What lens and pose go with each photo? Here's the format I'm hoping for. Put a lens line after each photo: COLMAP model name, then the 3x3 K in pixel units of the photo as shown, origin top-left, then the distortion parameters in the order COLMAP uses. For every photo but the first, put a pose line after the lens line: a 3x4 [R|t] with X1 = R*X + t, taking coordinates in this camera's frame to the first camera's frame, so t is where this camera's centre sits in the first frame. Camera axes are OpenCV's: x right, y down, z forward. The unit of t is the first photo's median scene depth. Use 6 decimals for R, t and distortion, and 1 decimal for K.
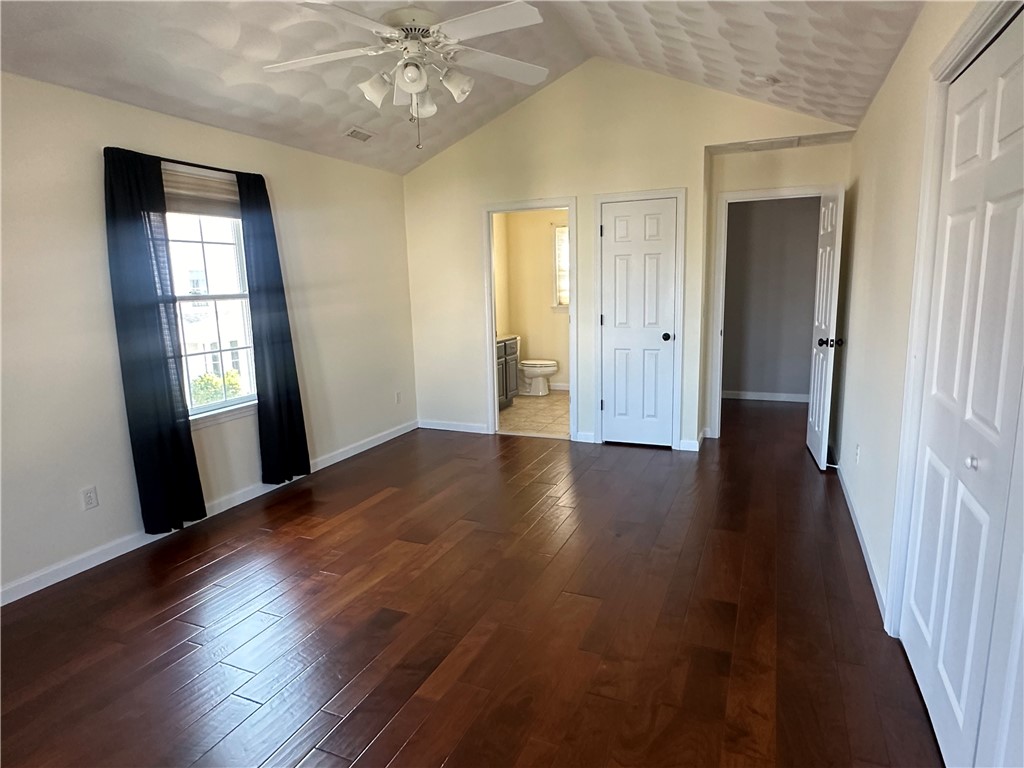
lens RADIAL K [[599.6, 0, 512.0], [0, 599.6, 384.0], [0, 0, 1]] dist [-0.011056, -0.001662]
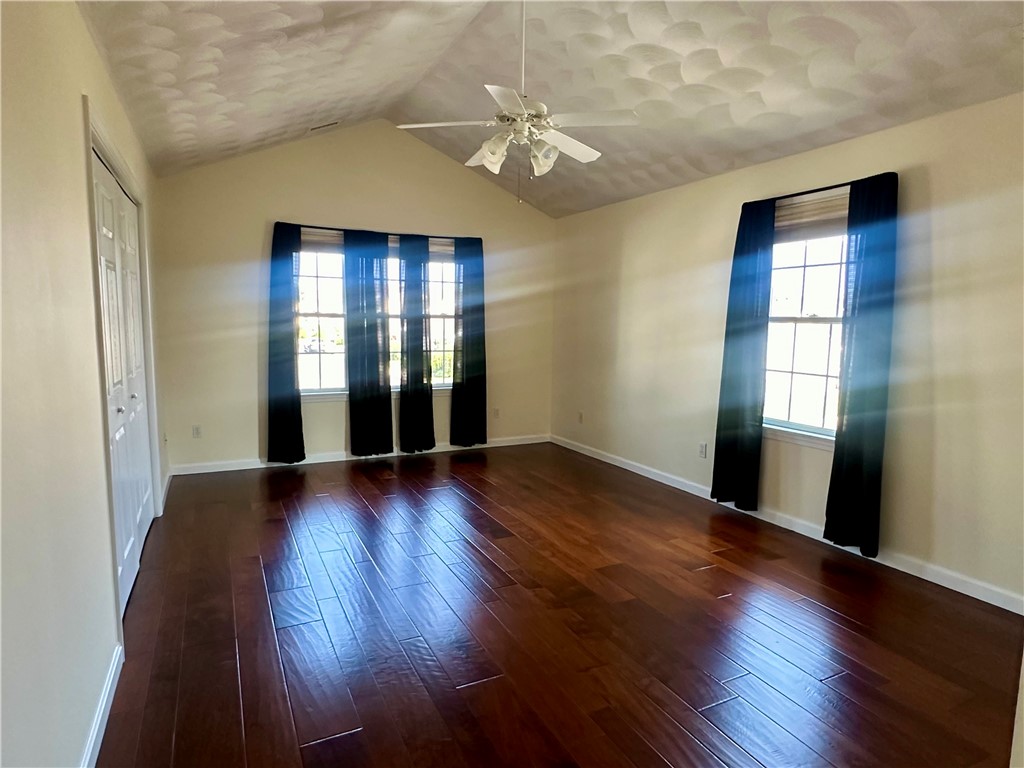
lens RADIAL K [[599.6, 0, 512.0], [0, 599.6, 384.0], [0, 0, 1]] dist [-0.011056, -0.001662]
pose [[-0.638064, 0.101888, -0.763212, 0.599269], [-0.126470, 0.963877, 0.234408, -0.216675], [0.759526, 0.246091, -0.602129, 1.272010]]
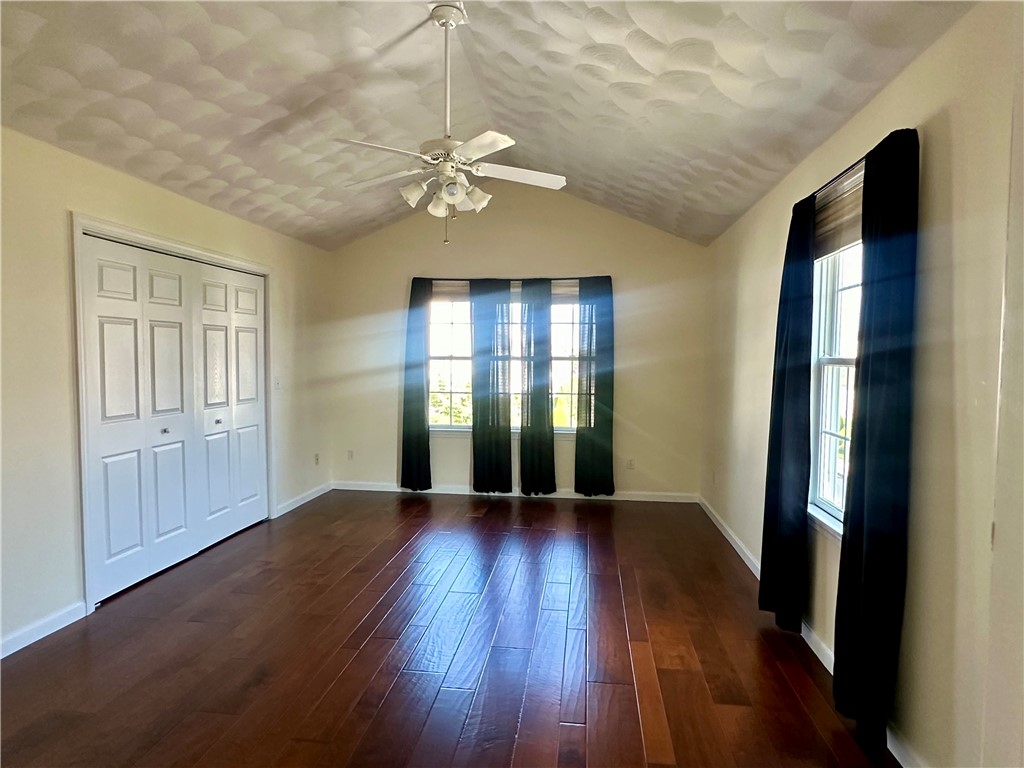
lens RADIAL K [[599.6, 0, 512.0], [0, 599.6, 384.0], [0, 0, 1]] dist [-0.011056, -0.001662]
pose [[-0.960354, 0.033875, -0.276719, 0.056605], [-0.027959, 0.975883, 0.216498, -0.260398], [0.277379, 0.215651, -0.936245, 1.554535]]
